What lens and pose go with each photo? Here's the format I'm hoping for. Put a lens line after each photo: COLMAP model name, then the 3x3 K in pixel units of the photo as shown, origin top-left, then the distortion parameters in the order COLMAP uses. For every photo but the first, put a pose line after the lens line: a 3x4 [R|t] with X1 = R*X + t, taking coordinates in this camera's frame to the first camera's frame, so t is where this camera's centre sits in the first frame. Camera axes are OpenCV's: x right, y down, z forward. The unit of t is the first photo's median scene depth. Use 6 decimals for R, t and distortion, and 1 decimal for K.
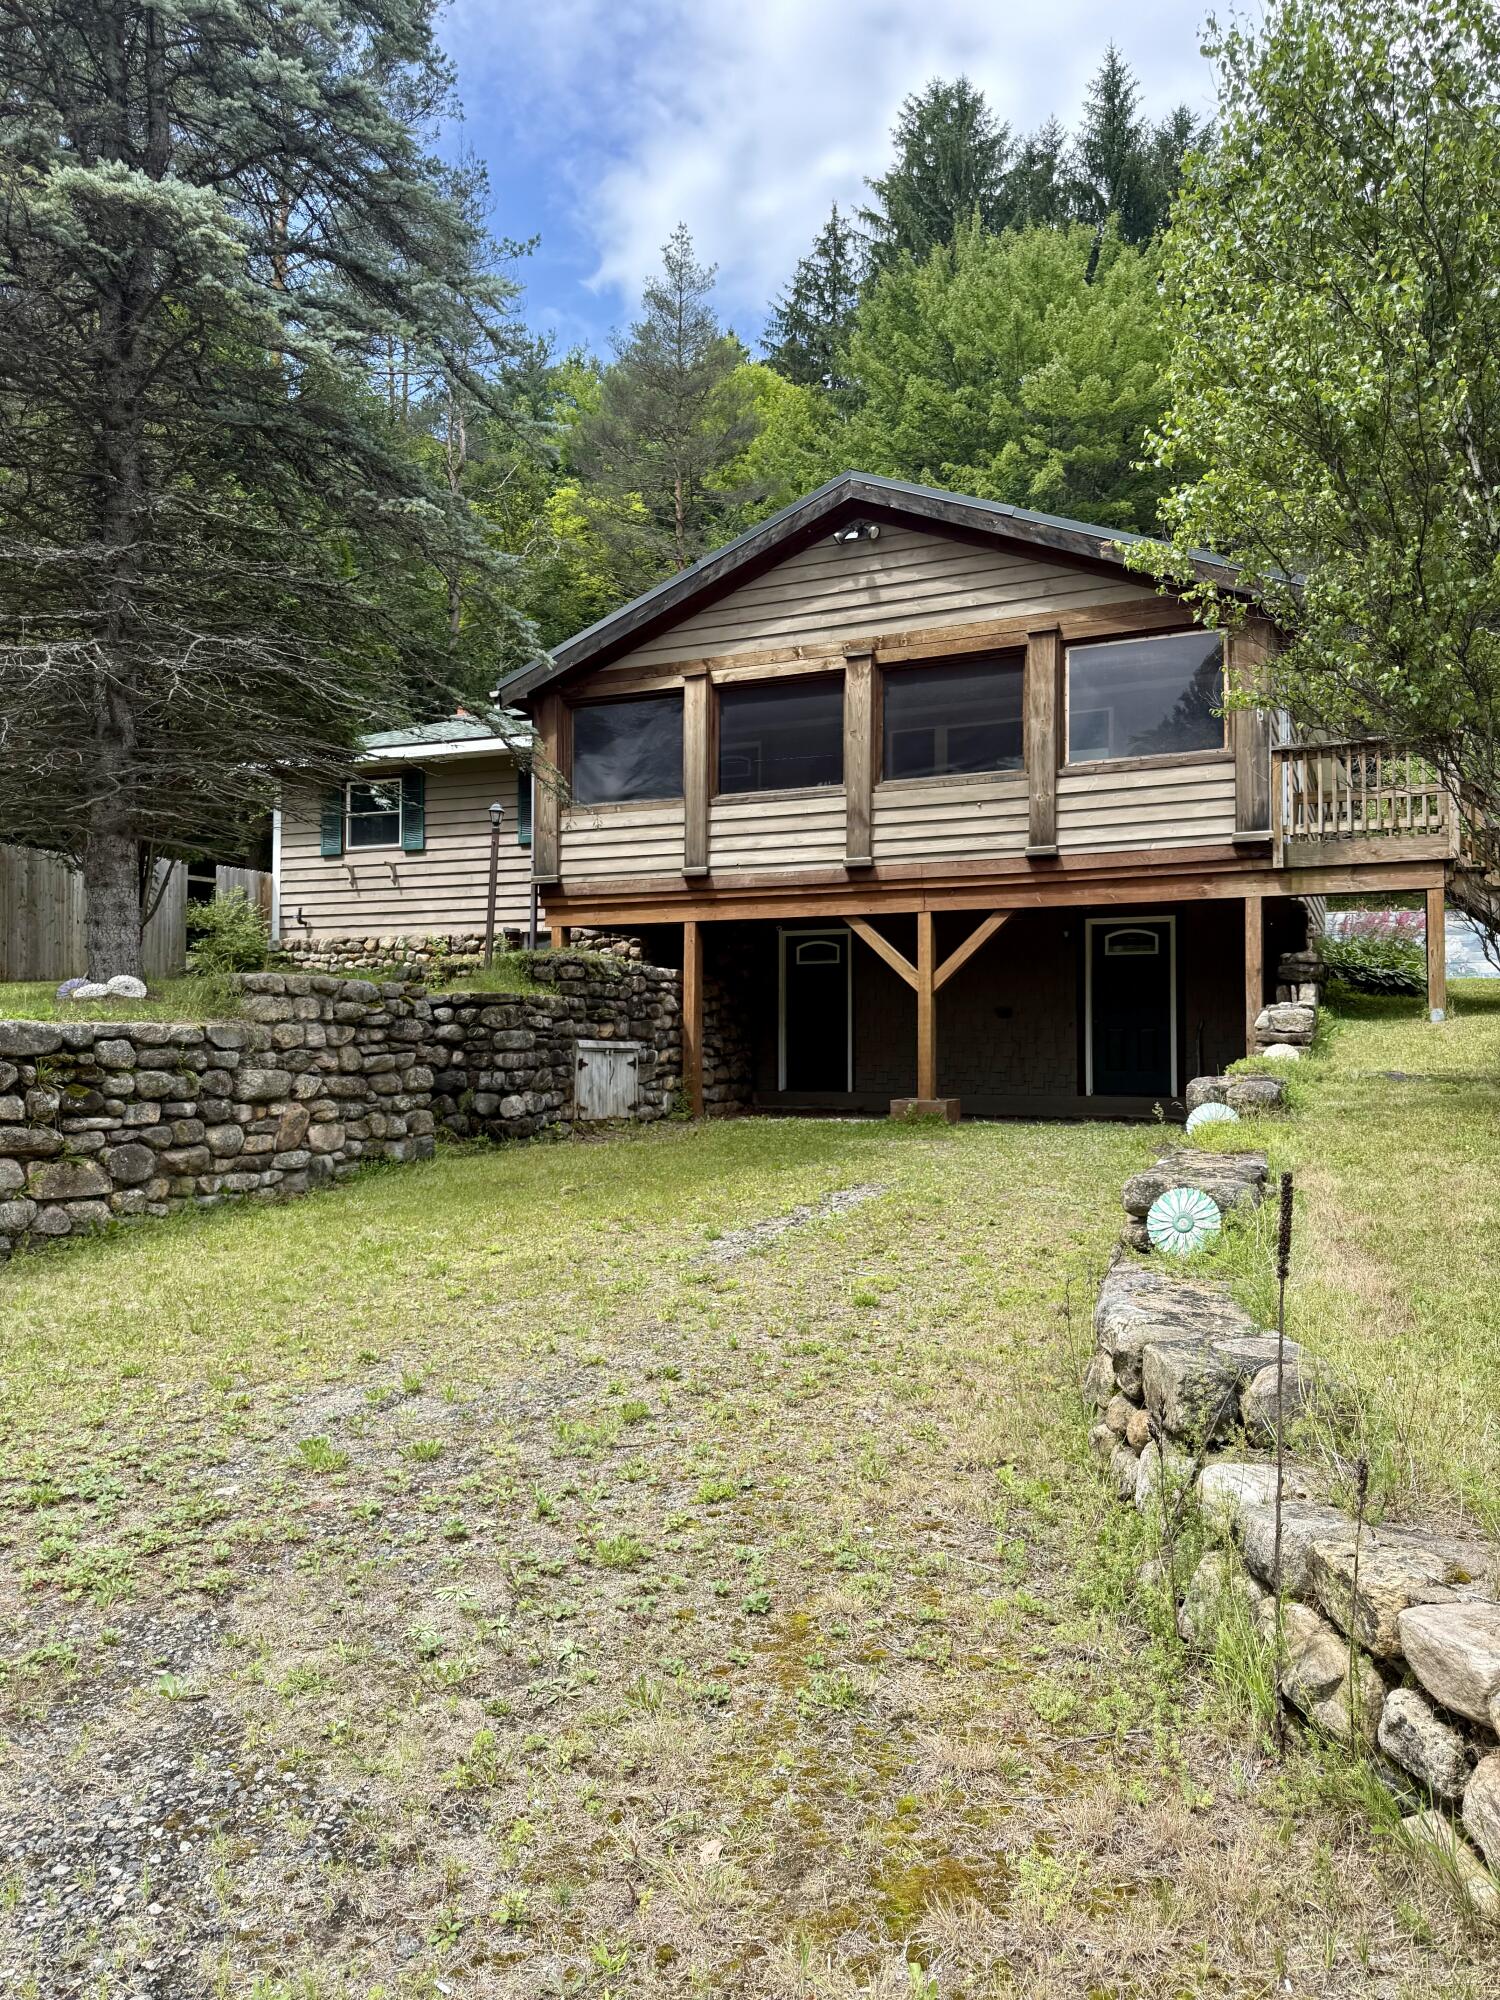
lens RADIAL K [[1430.5, 0, 759.9], [0, 1430.5, 1004.2], [0, 0, 1]] dist [0.043721, -0.043487]
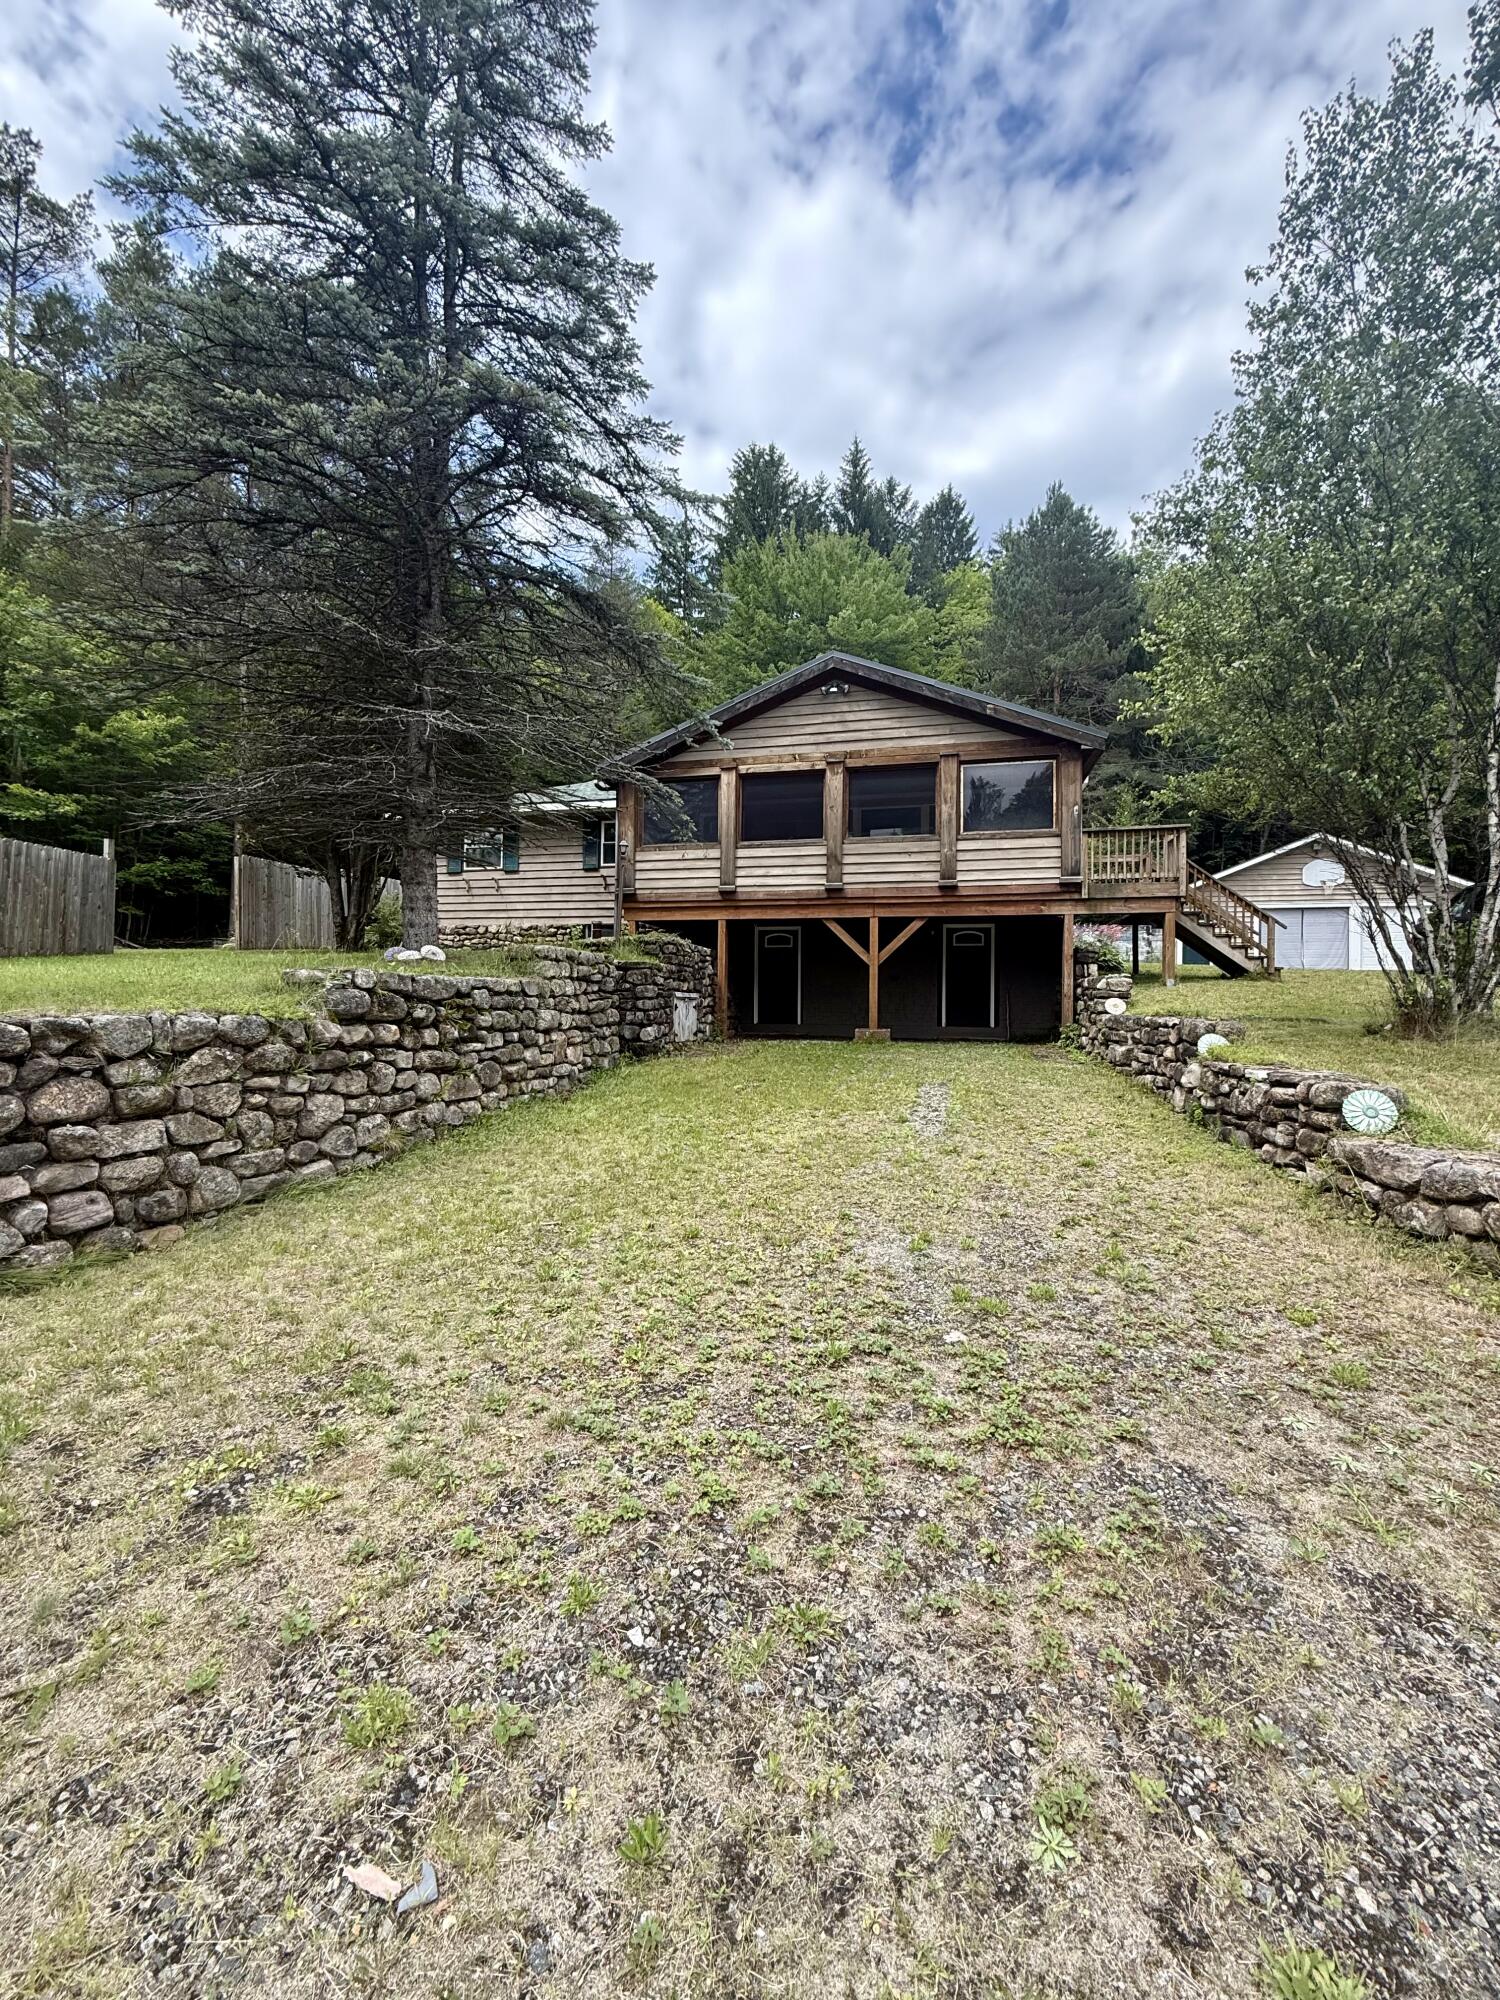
lens RADIAL K [[804.4, 0, 755.6], [0, 804.4, 996.7], [0, 0, 1]] dist [-0.003925, 0.000849]
pose [[0.981697, 0.008549, 0.190256, -0.204549], [-0.014309, 0.999479, 0.028919, 0.003165], [-0.189909, -0.031112, 0.981309, 0.098057]]
